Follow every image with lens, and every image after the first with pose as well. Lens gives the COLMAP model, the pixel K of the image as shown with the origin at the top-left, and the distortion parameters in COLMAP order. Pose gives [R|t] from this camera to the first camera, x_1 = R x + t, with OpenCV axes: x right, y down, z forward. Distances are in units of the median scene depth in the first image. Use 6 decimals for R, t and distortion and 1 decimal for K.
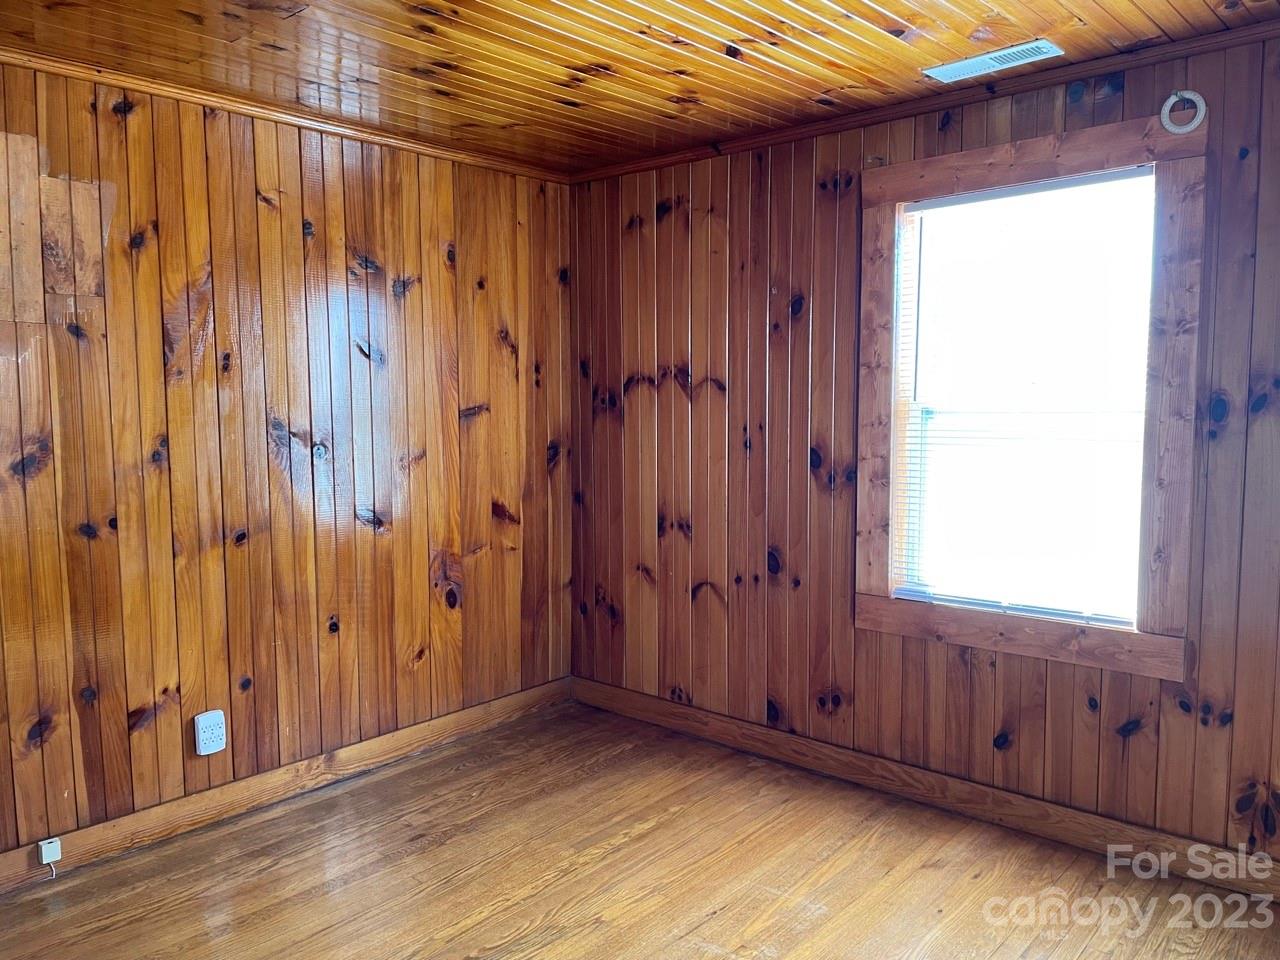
lens RADIAL K [[971.3, 0, 641.5], [0, 971.3, 488.2], [0, 0, 1]] dist [0.052717, -0.032574]
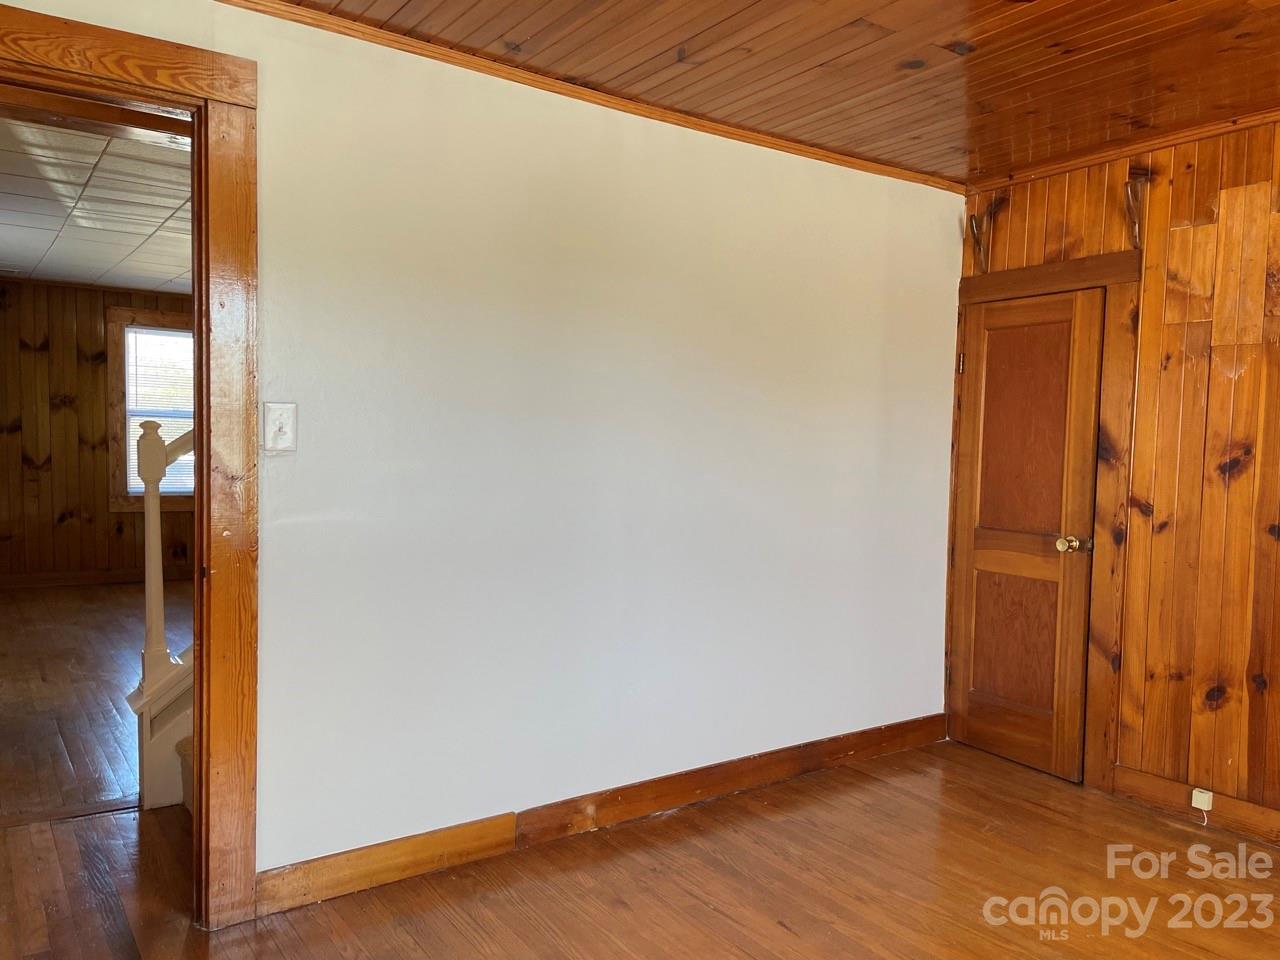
lens RADIAL K [[971.3, 0, 641.2], [0, 971.3, 479.2], [0, 0, 1]] dist [0.052717, -0.032574]
pose [[-0.214325, 0.048307, -0.975567, 0.654260], [-0.108967, 0.991359, 0.073028, -0.017568], [0.970665, 0.121956, -0.207209, 0.557769]]
